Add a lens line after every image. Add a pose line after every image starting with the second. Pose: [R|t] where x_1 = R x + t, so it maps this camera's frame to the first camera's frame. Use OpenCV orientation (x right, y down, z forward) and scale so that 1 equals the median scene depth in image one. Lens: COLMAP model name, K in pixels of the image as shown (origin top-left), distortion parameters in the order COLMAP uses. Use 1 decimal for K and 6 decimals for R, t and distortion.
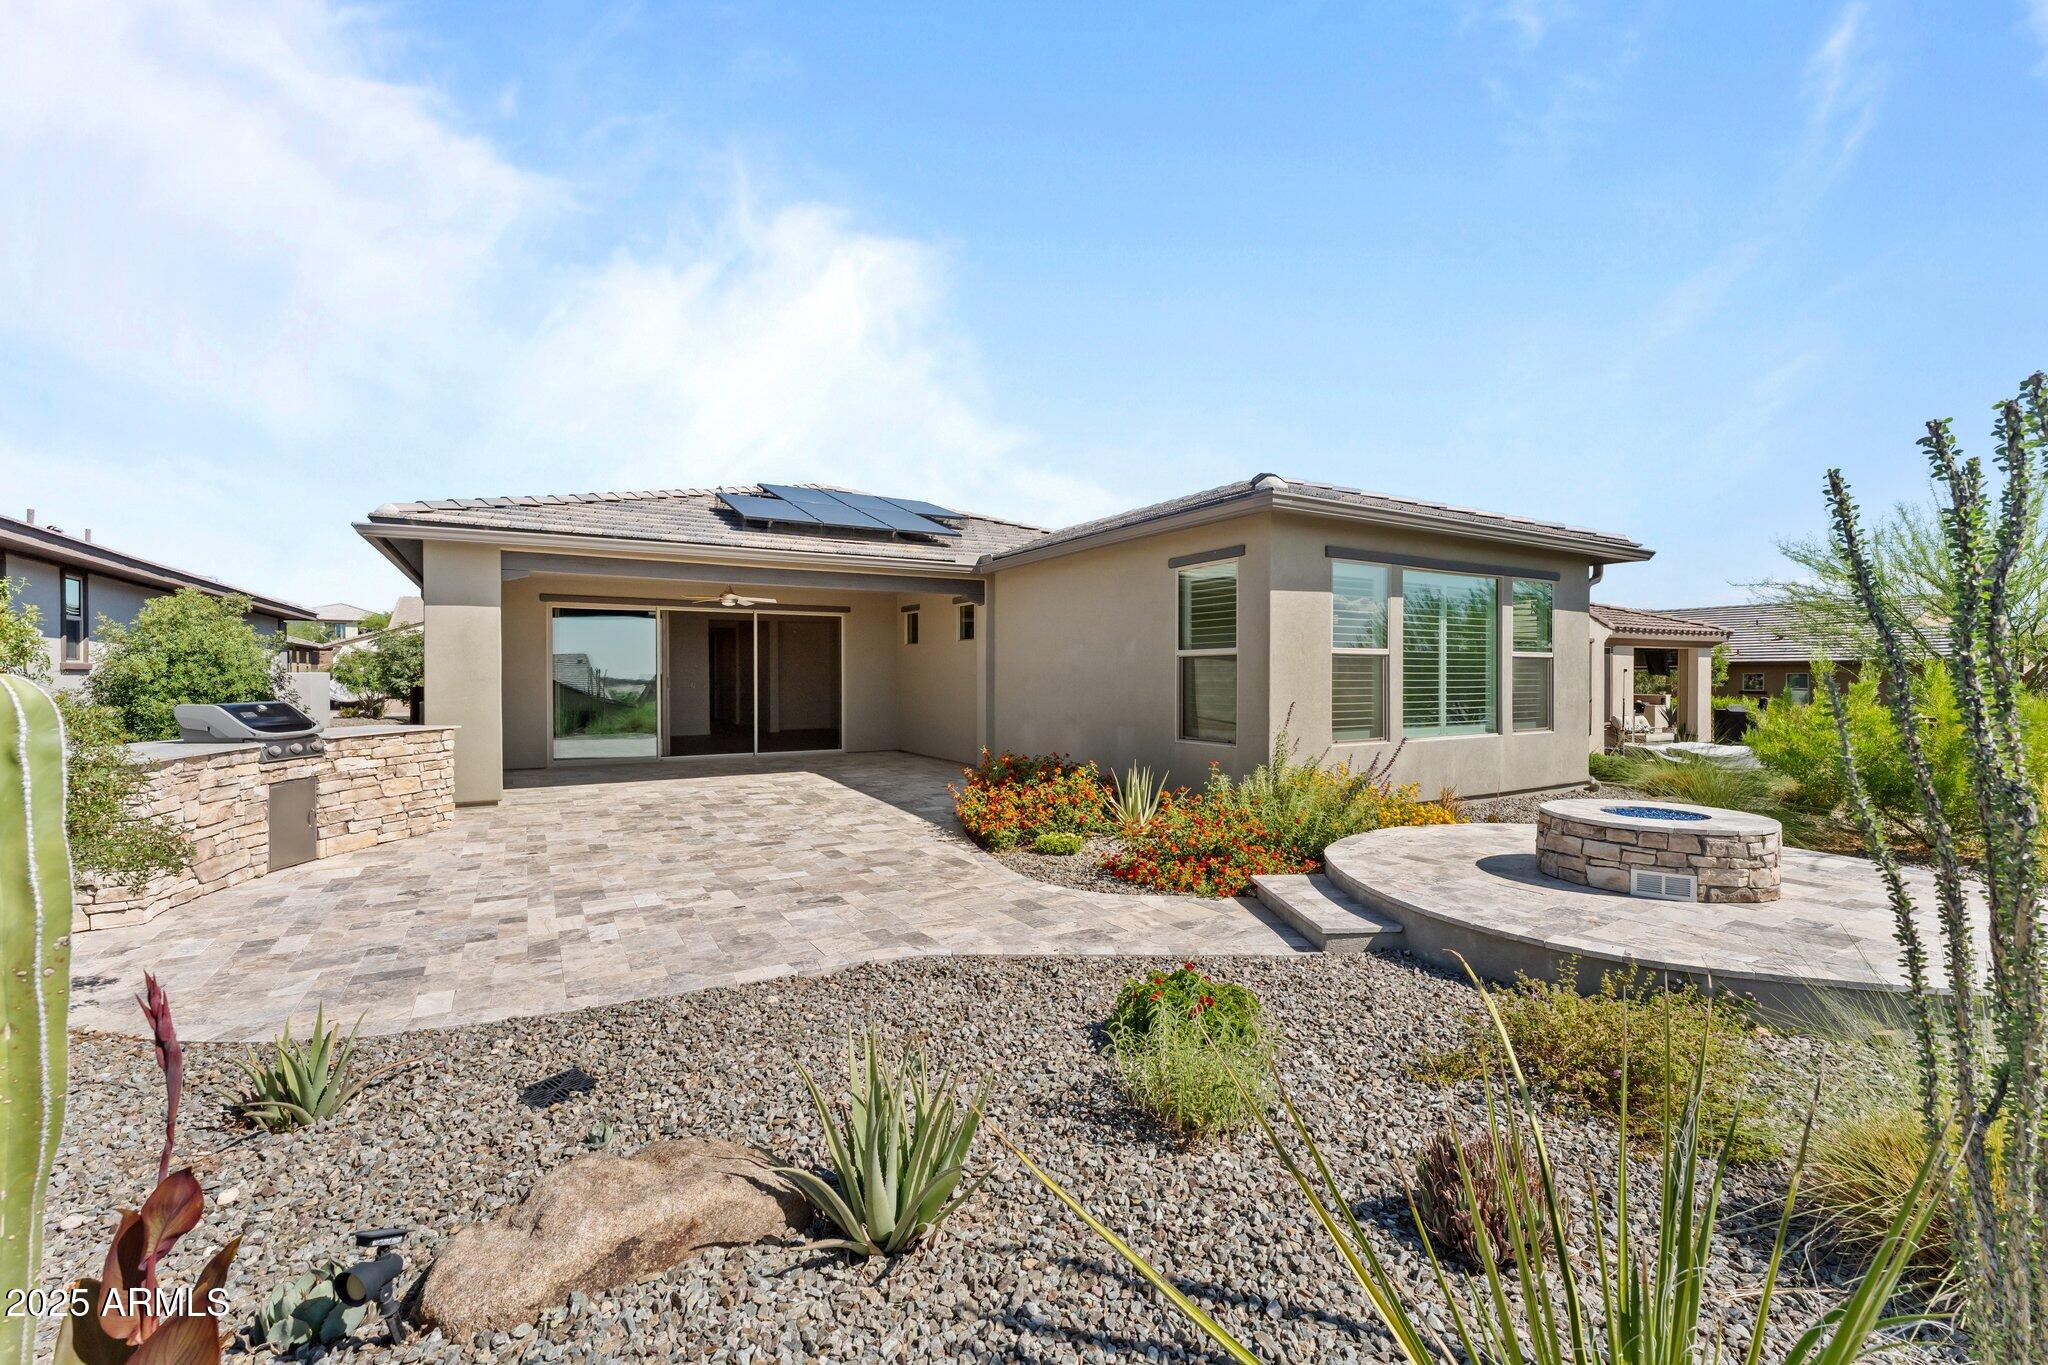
lens RADIAL K [[876.3, 0, 1027.5], [0, 876.3, 680.3], [0, 0, 1]] dist [-0.001183, 0.000050]
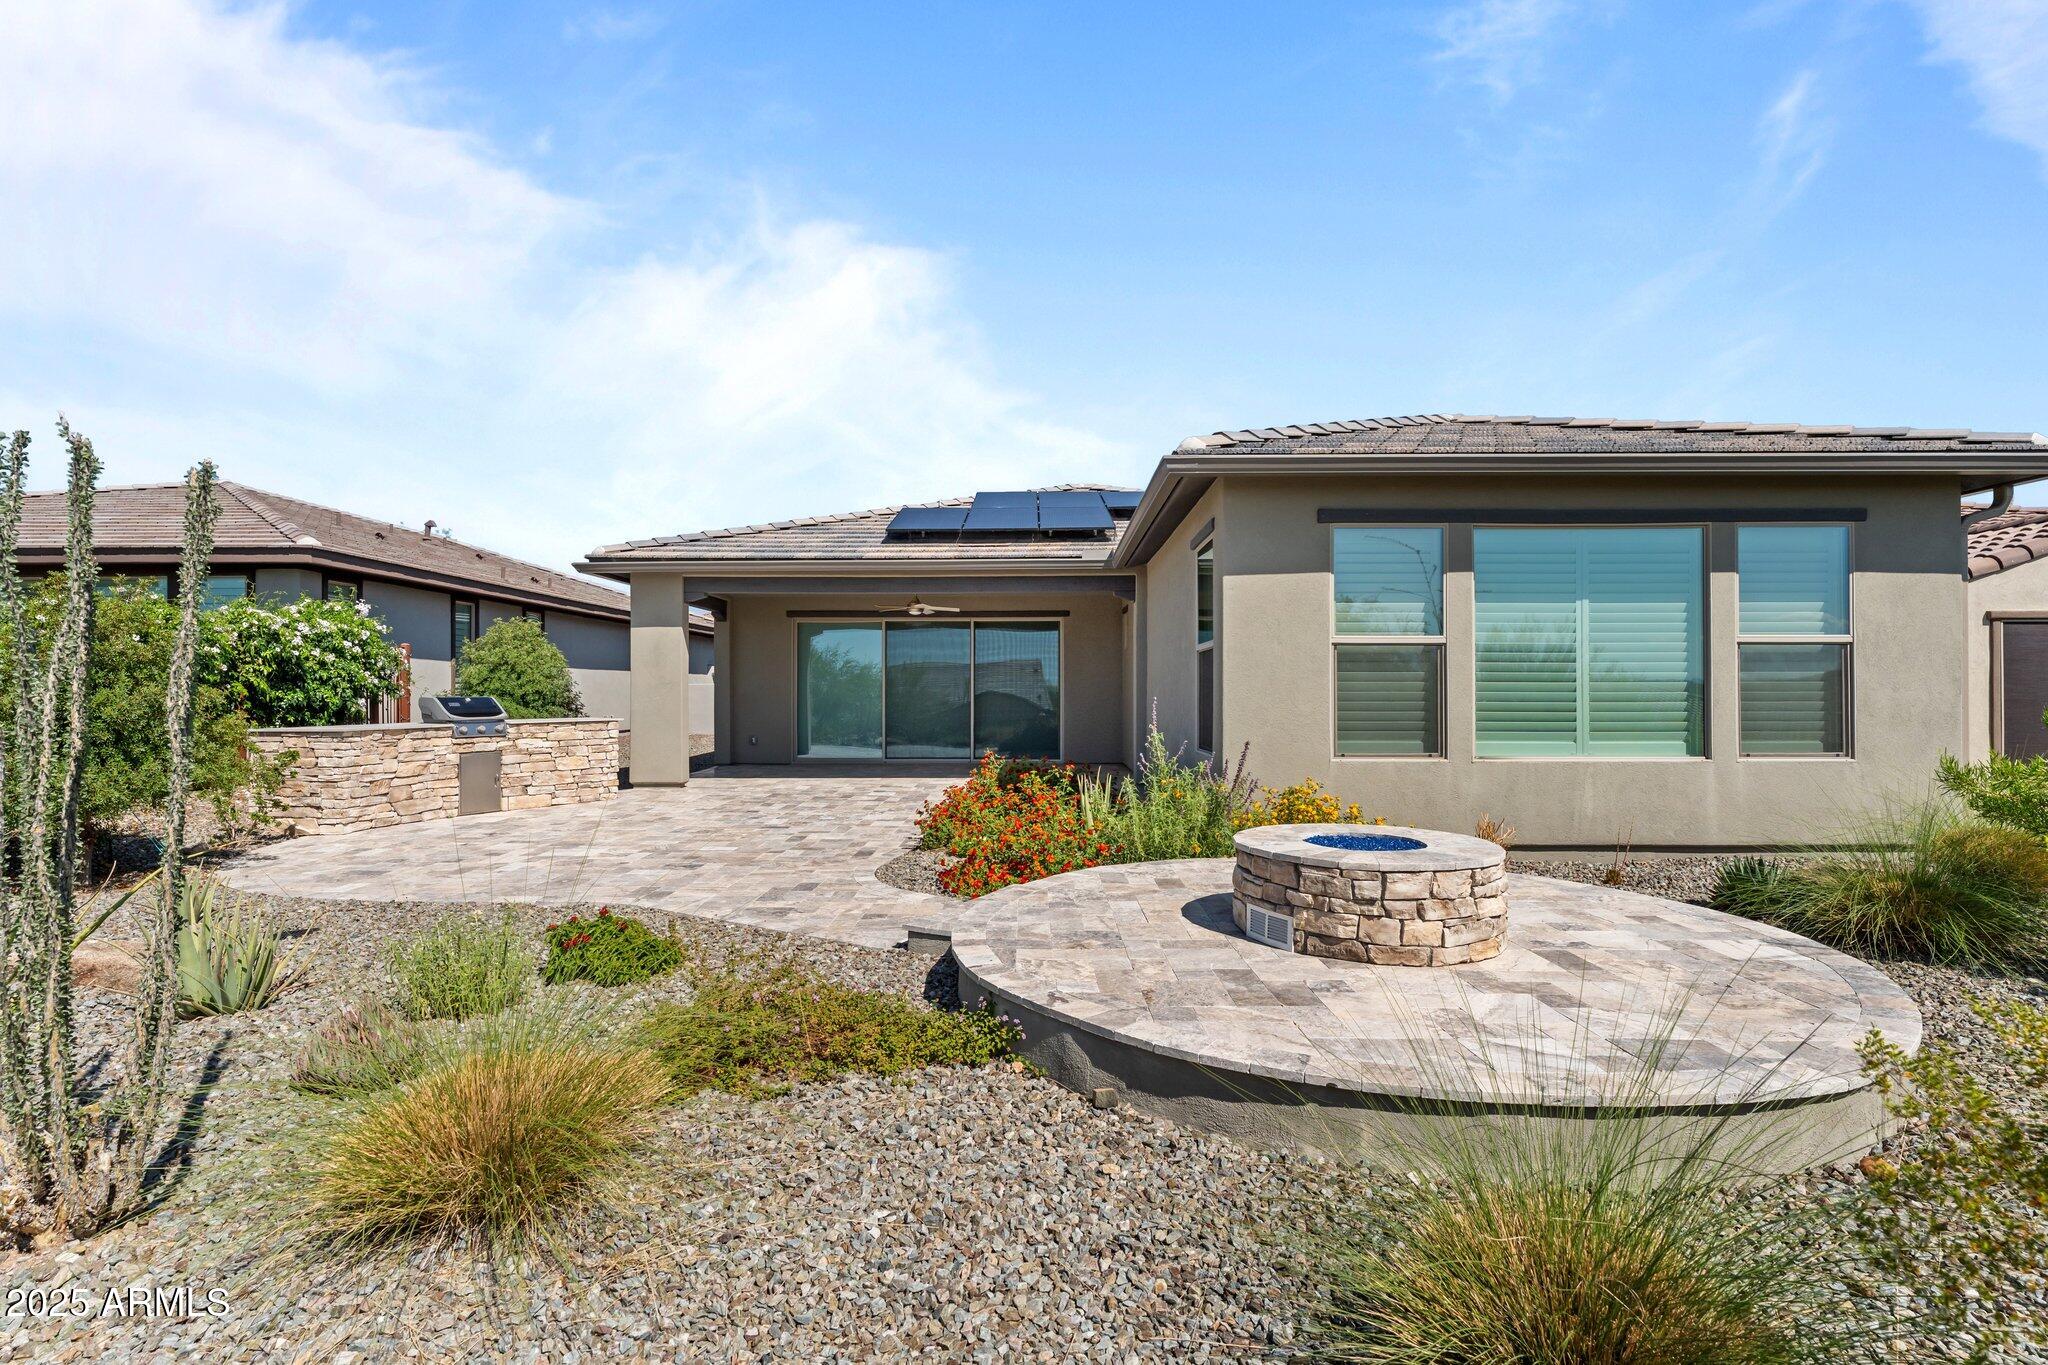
lens RADIAL K [[998.6, 0, 1021.0], [0, 998.6, 690.1], [0, 0, 1]] dist [-0.003342, -0.000203]
pose [[0.849146, -0.001600, -0.528155, 0.669688], [-0.002573, 0.999971, -0.007166, 0.022278], [0.528151, 0.007444, 0.849118, 0.092854]]
